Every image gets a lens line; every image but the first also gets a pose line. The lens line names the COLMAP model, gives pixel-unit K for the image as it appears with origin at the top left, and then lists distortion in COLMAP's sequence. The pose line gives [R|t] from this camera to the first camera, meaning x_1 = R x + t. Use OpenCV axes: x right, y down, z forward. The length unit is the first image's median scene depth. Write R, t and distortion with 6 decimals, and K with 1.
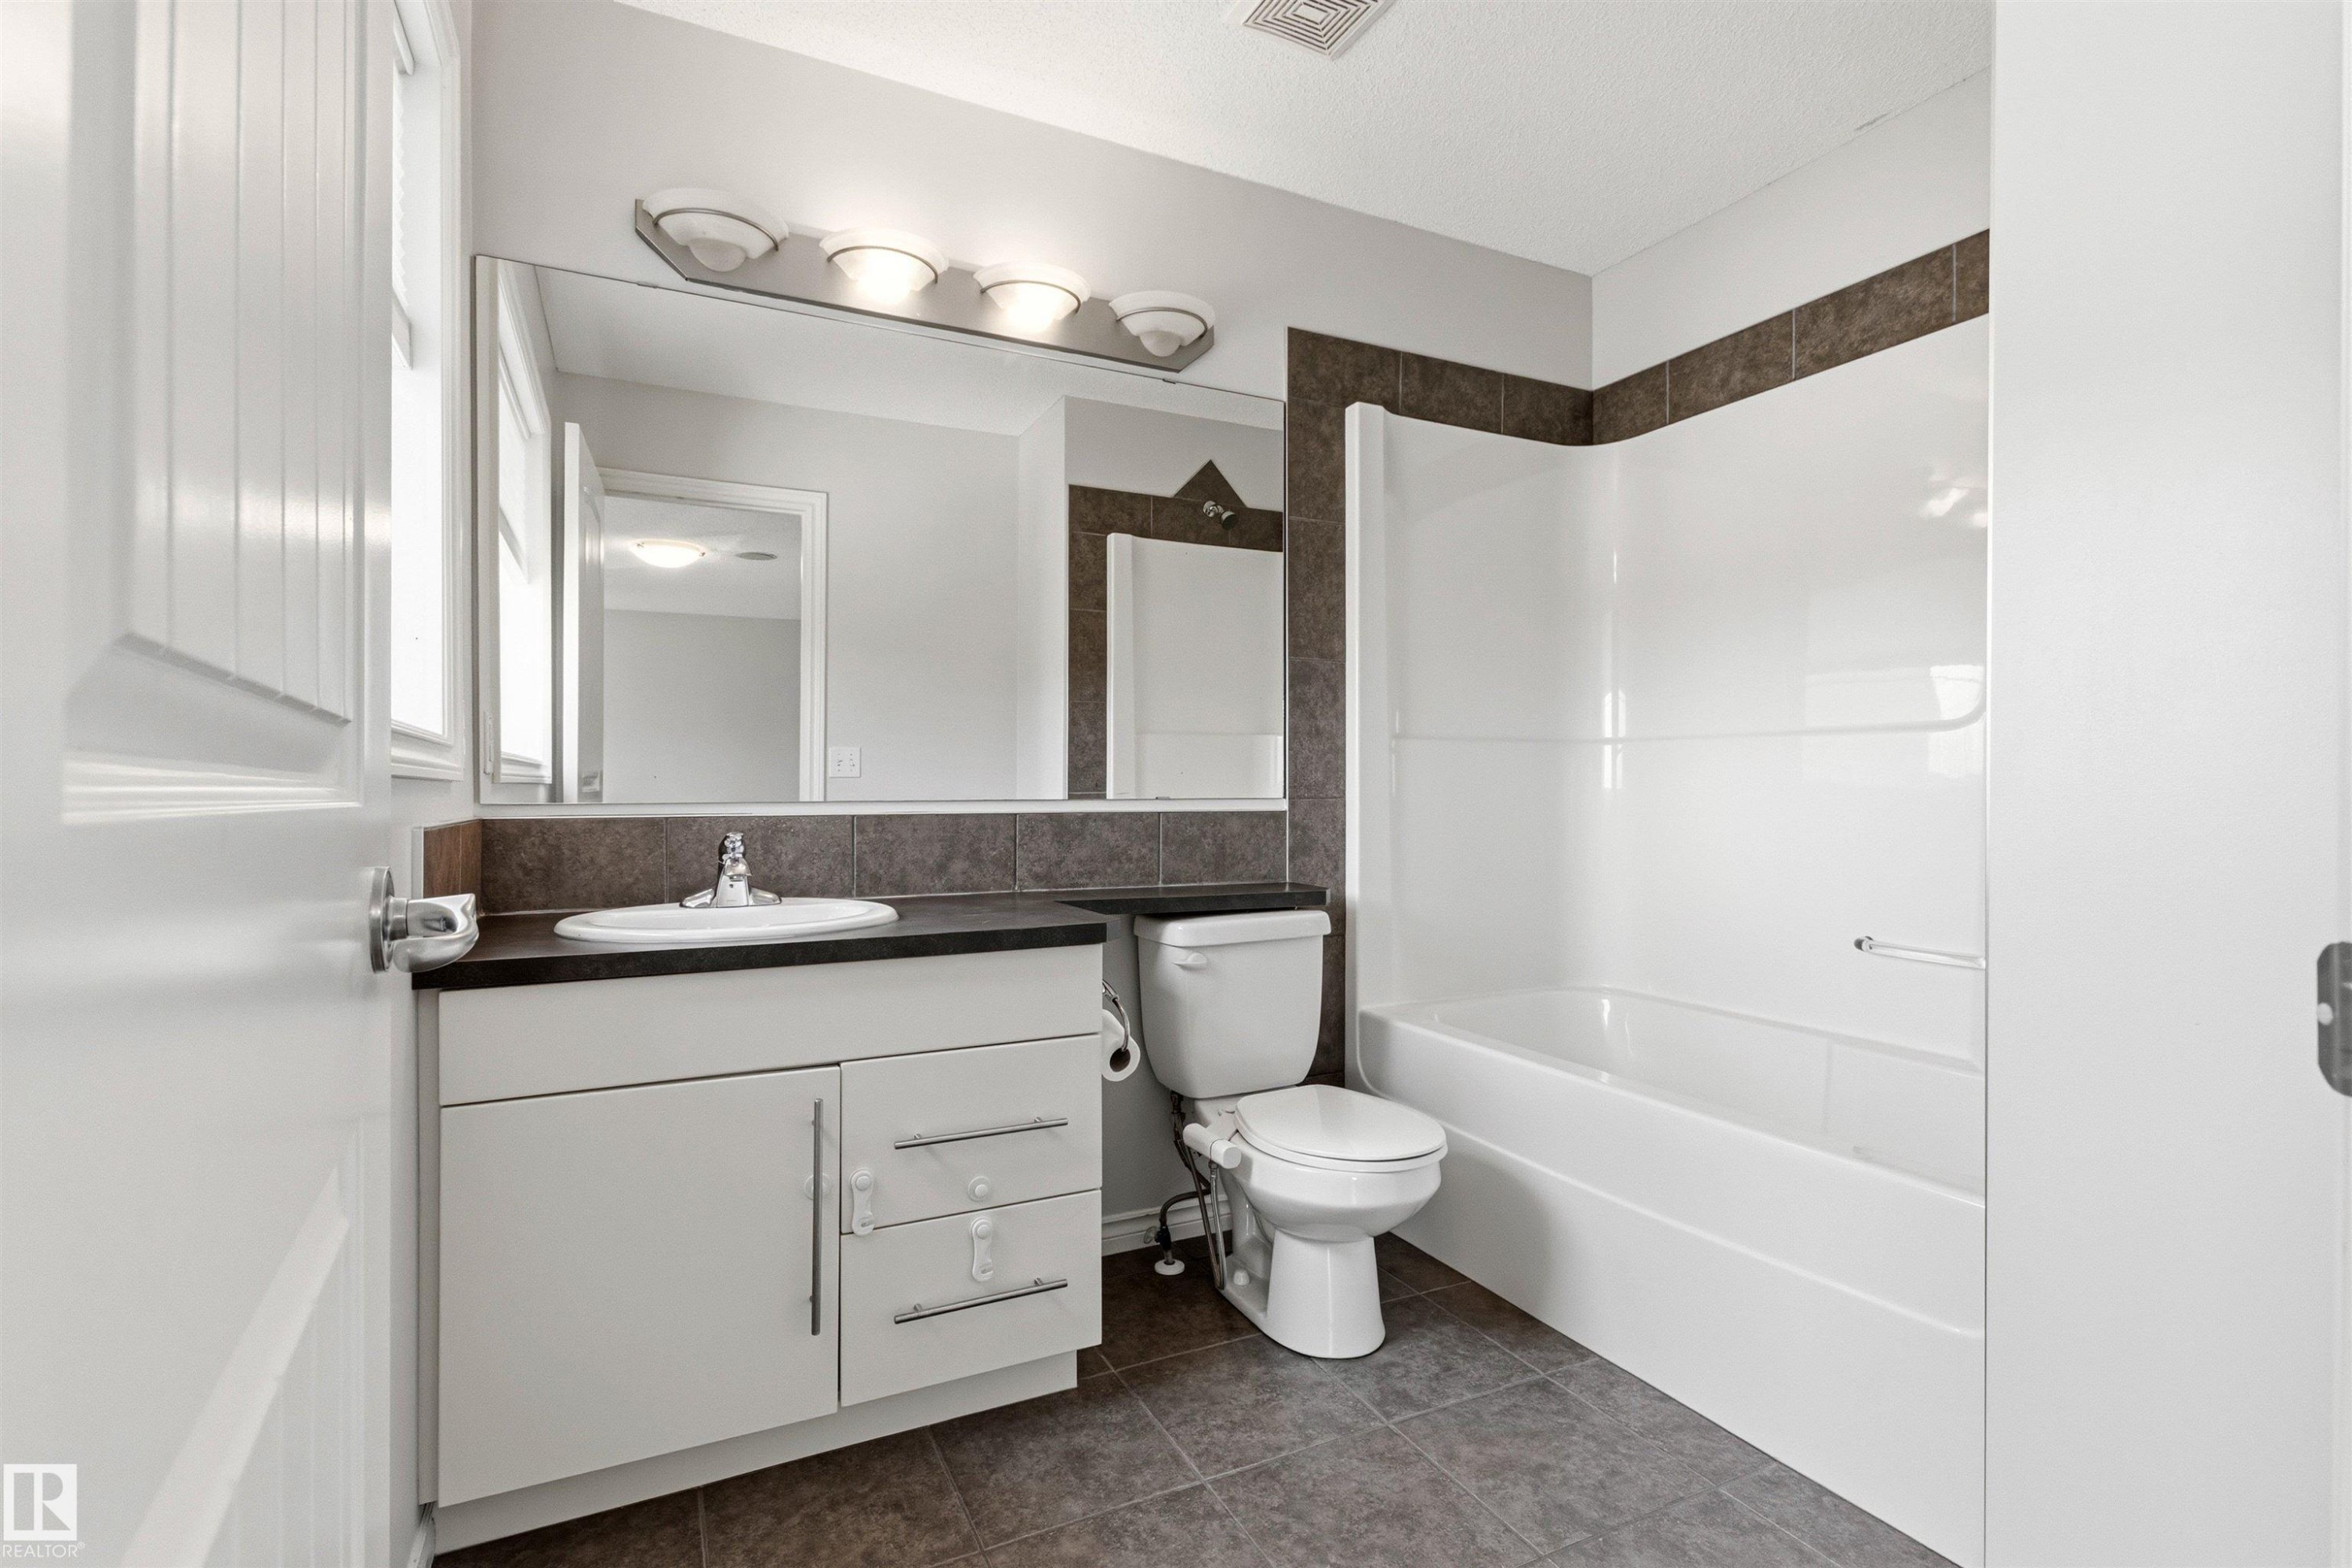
lens RADIAL K [[1116.4, 0, 1173.3], [0, 1116.4, 776.8], [0, 0, 1]] dist [0.004414, 0.000159]
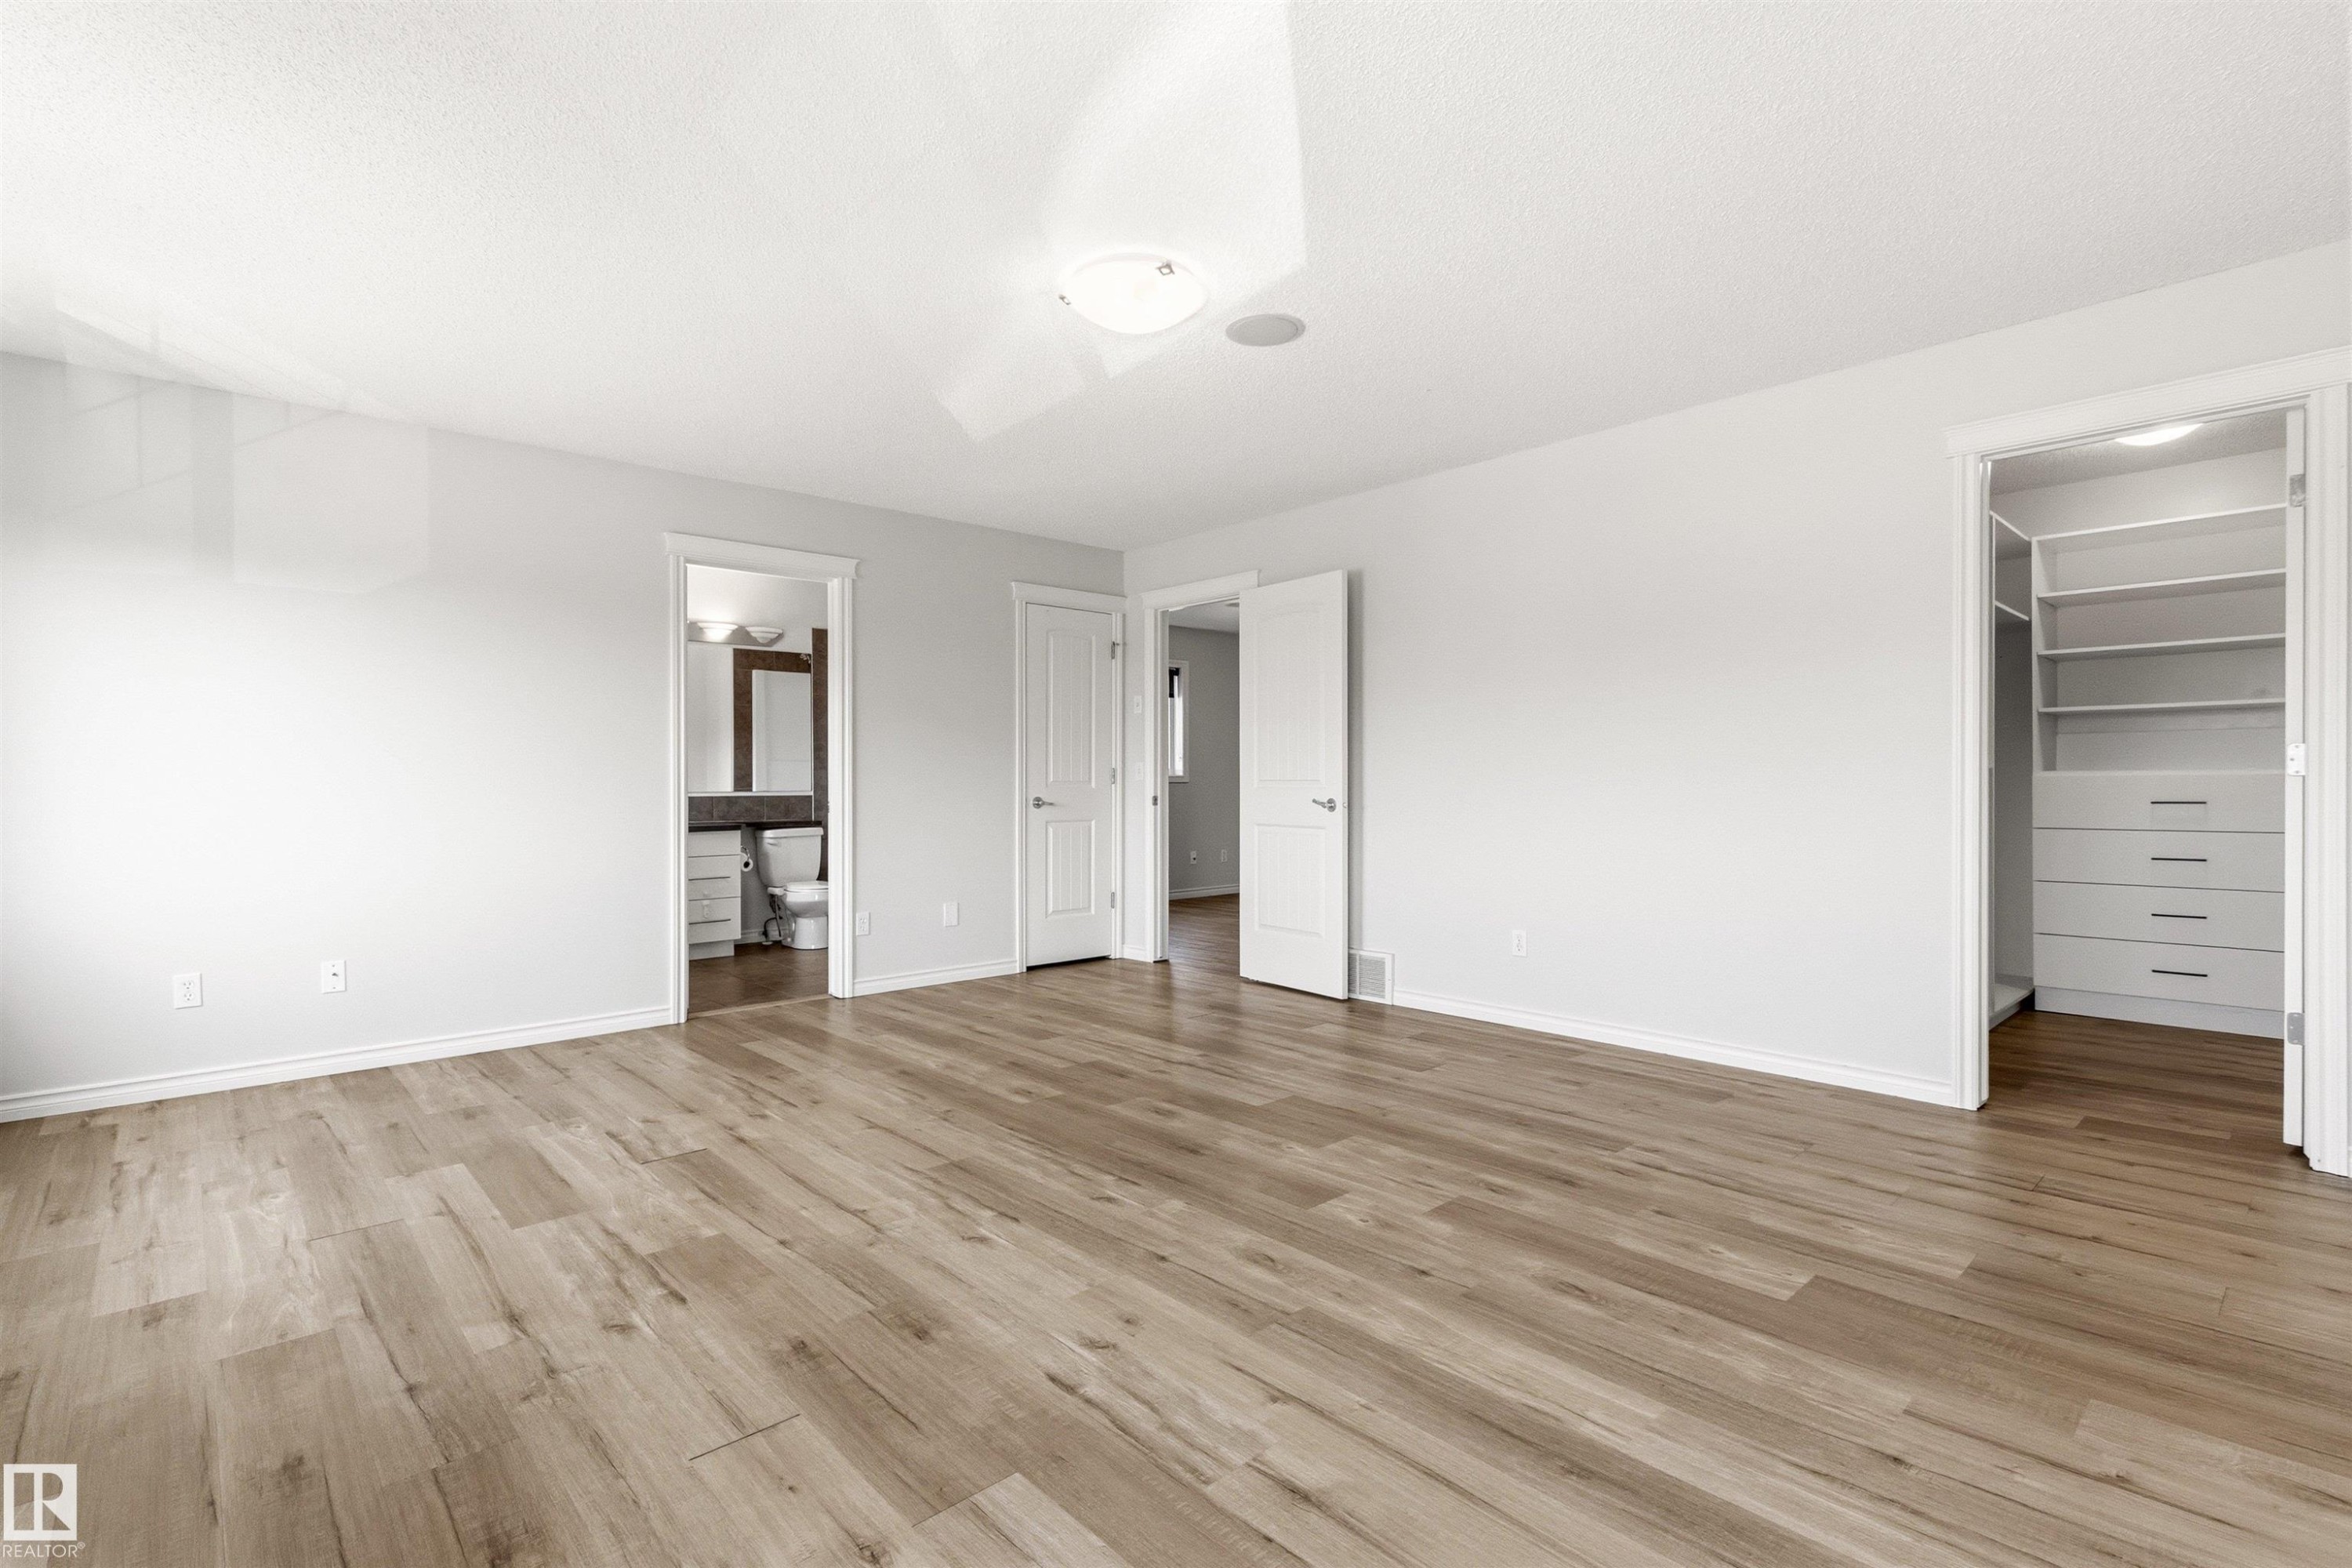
lens RADIAL K [[1116.4, 0, 1173.3], [0, 1116.4, 776.8], [0, 0, 1]] dist [0.004414, 0.000159]
pose [[0.963617, -0.004619, 0.267247, 0.237157], [0.002260, 0.999956, 0.009134, -0.041482], [-0.267277, -0.008198, 0.963585, -2.111901]]
